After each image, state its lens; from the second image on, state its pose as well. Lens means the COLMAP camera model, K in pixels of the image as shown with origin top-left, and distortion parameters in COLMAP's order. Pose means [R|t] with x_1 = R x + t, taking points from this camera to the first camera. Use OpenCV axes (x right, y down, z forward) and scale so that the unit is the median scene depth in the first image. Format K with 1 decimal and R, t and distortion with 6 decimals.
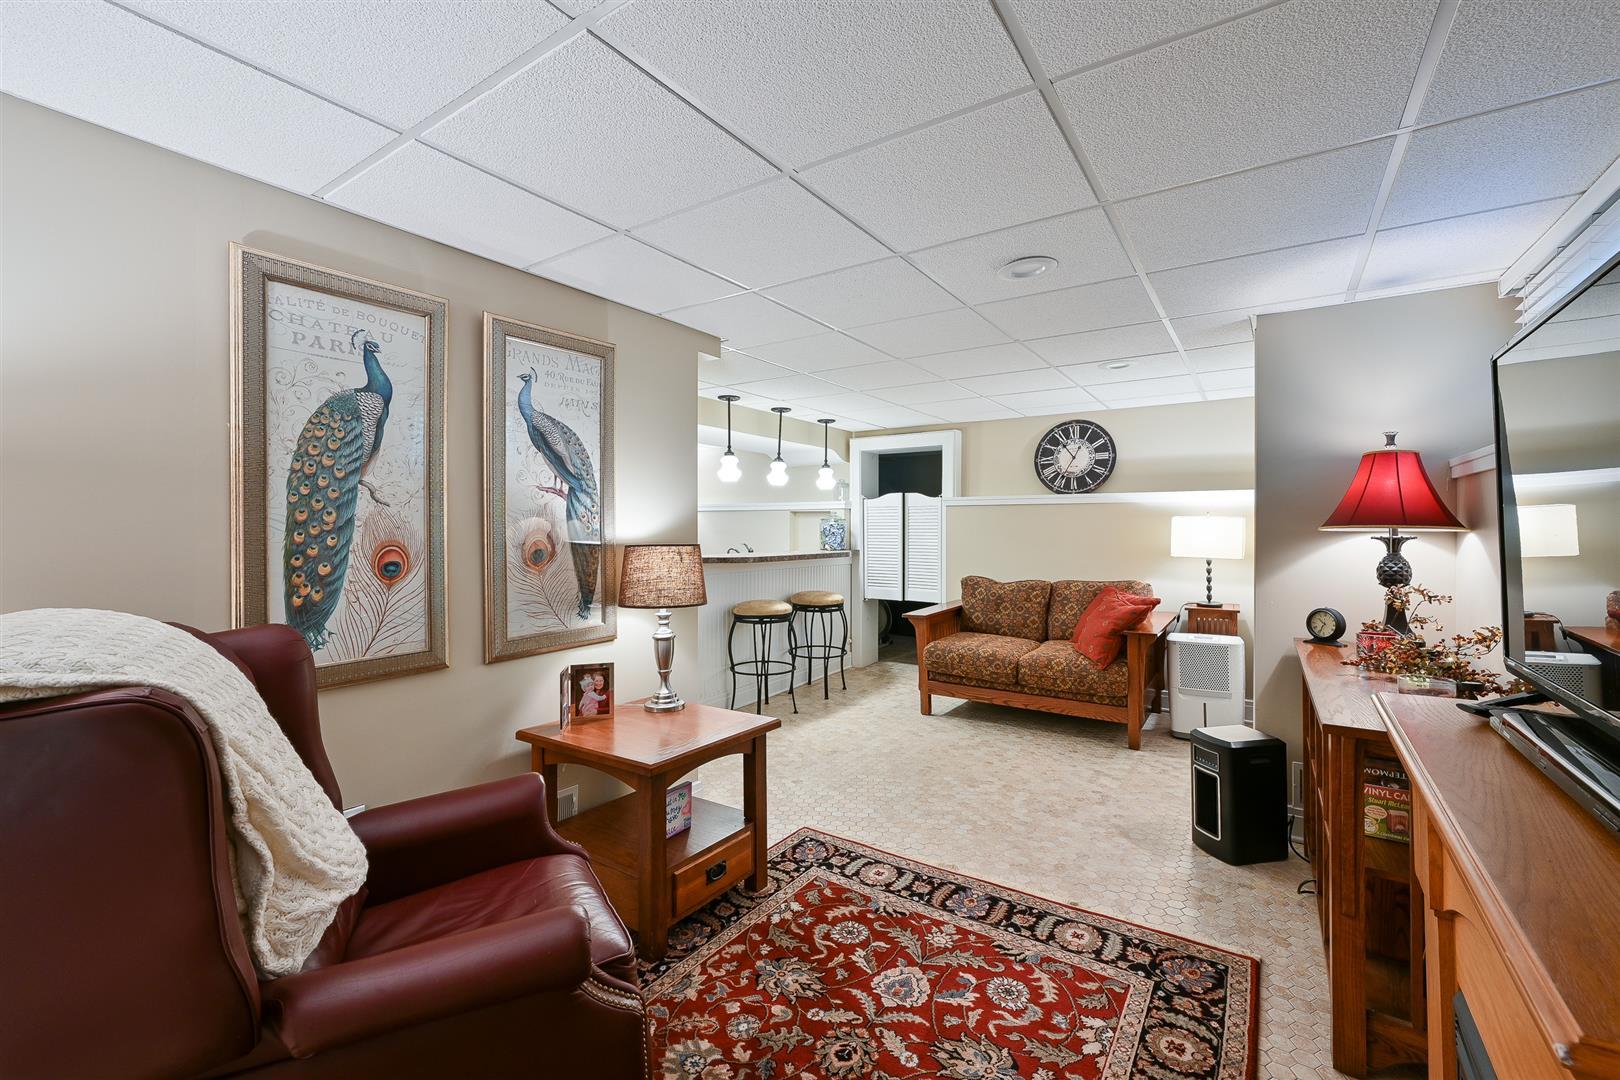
lens RADIAL K [[636.4, 0, 811.4], [0, 636.4, 531.1], [0, 0, 1]] dist [-0.001117, 0.000080]
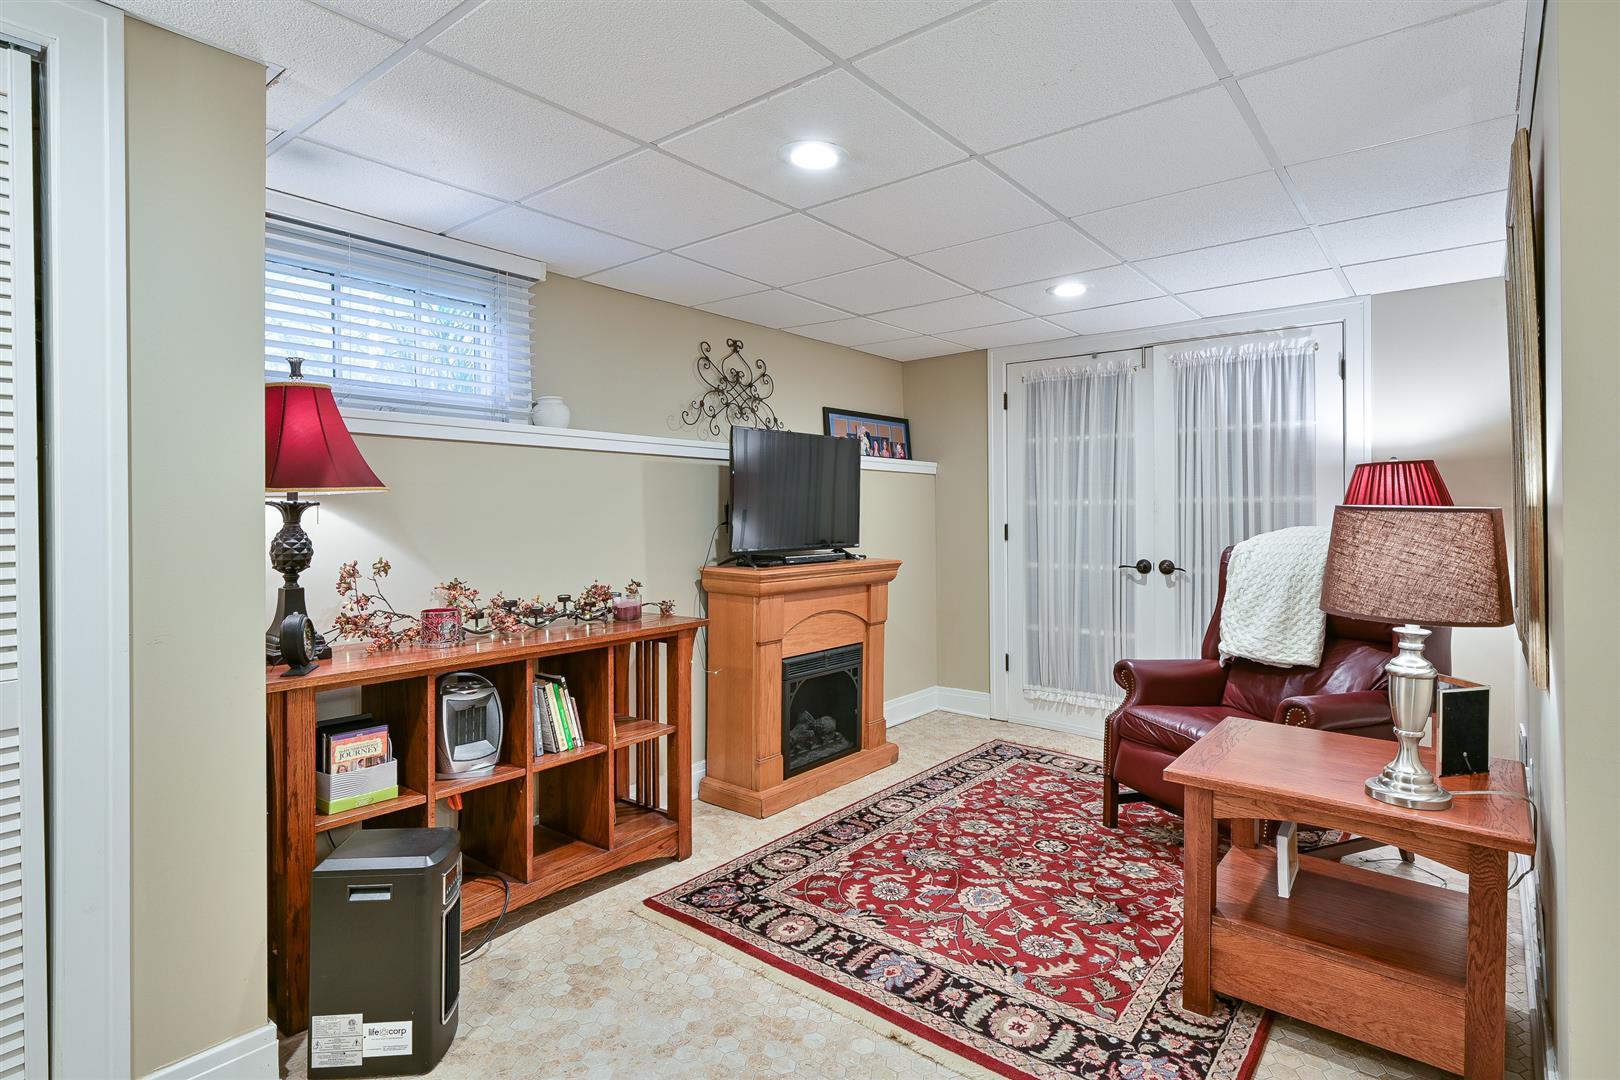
lens RADIAL K [[820.6, 0, 803.3], [0, 820.6, 515.0], [0, 0, 1]] dist [0.000176, 0.000078]
pose [[-0.996821, 0.006668, 0.079392, 0.134371], [0.007080, 0.999963, 0.004908, 0.011849], [-0.079357, 0.005455, -0.996831, 0.976861]]
